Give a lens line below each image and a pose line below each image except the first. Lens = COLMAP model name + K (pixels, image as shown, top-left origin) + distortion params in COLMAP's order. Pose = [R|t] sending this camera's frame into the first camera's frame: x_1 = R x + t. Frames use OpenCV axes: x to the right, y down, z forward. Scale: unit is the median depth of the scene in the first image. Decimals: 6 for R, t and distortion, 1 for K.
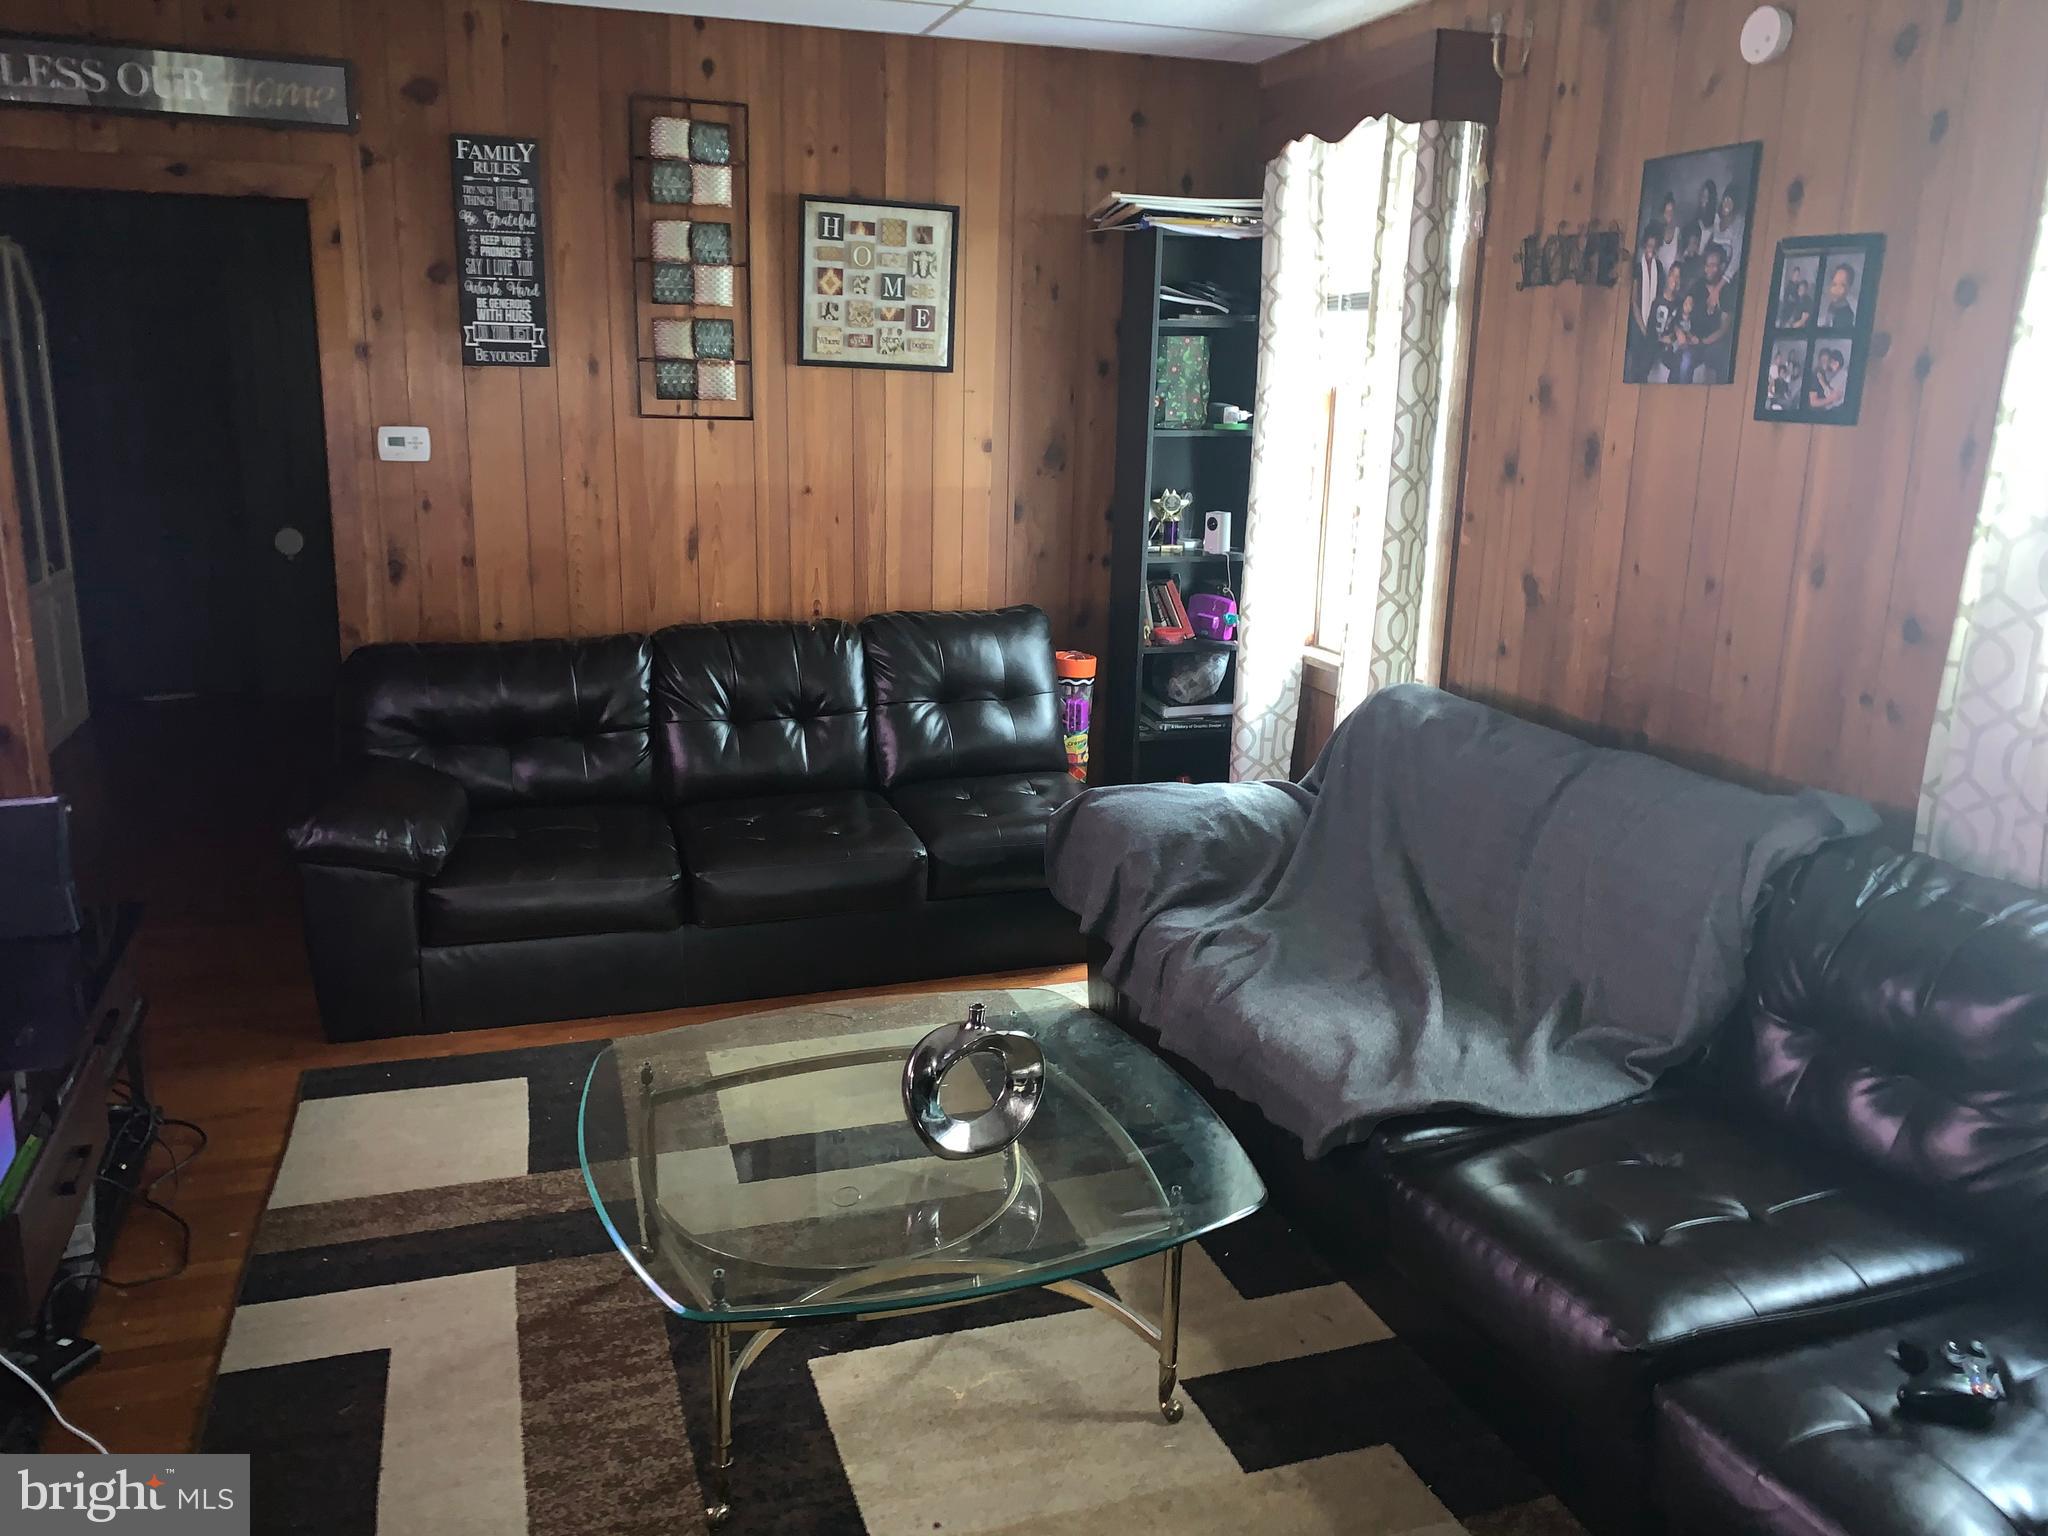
lens RADIAL K [[1542.5, 0, 1024.0], [0, 1542.5, 768.0], [0, 0, 1]] dist [-0.005546, -0.008158]
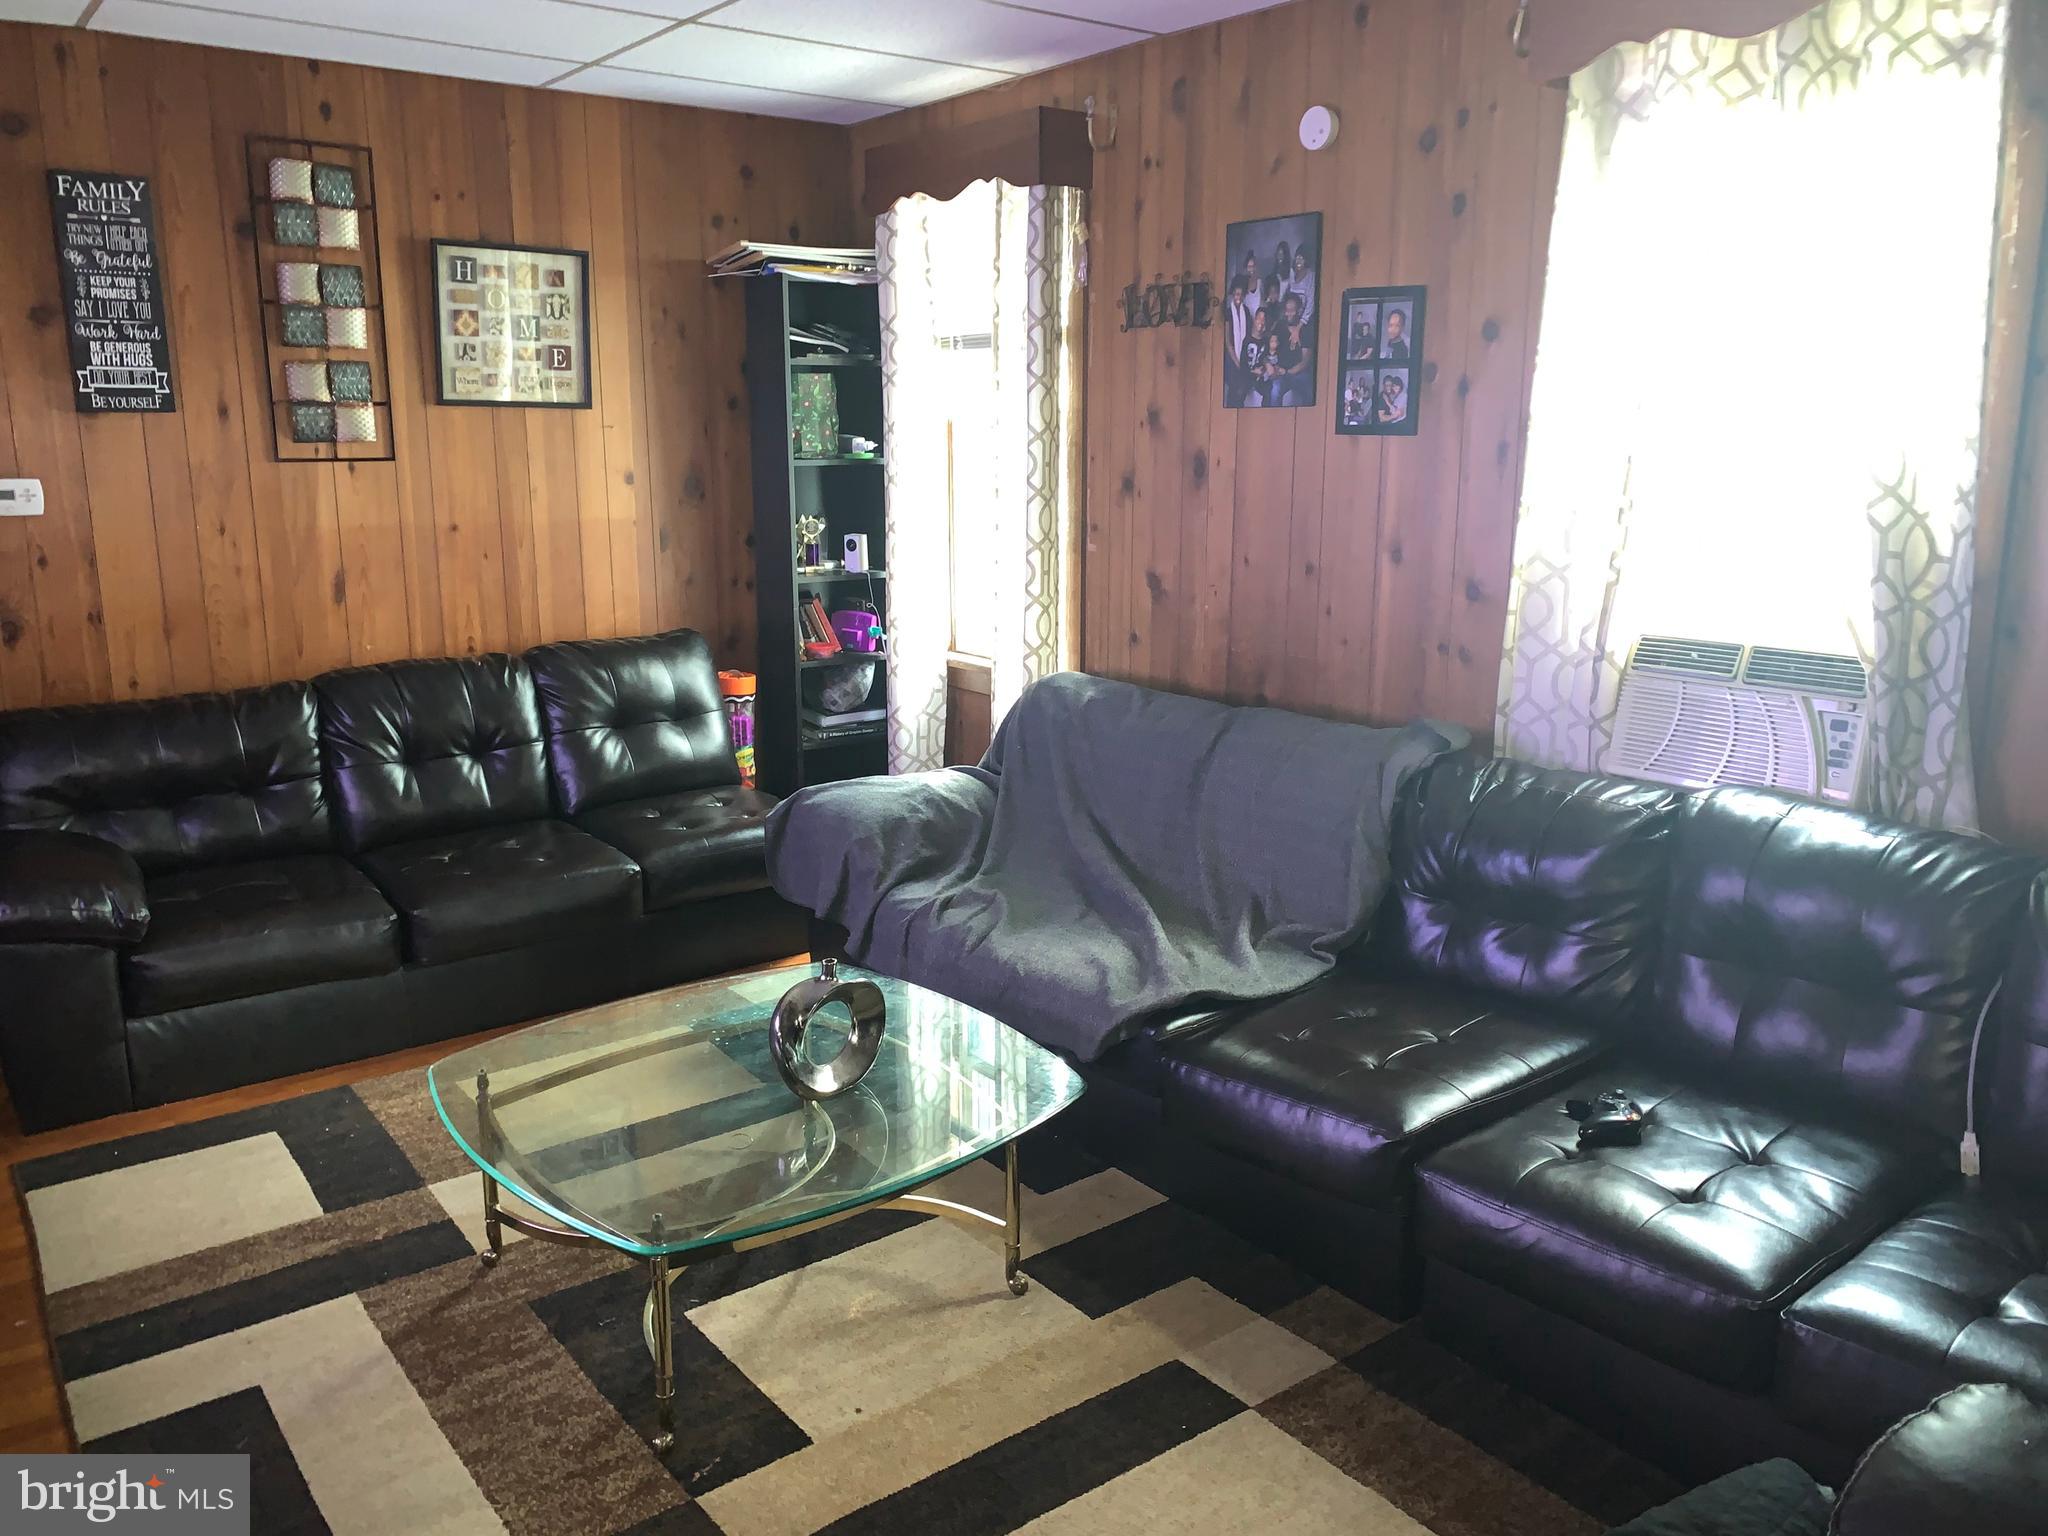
lens RADIAL K [[1547.5, 0, 1024.0], [0, 1547.5, 768.0], [0, 0, 1]] dist [0.001727, -0.012890]
pose [[0.945061, -0.090655, 0.314072, -0.135518], [0.098290, 0.995121, -0.008525, 0.021816], [-0.311766, 0.038926, 0.949361, -0.075312]]
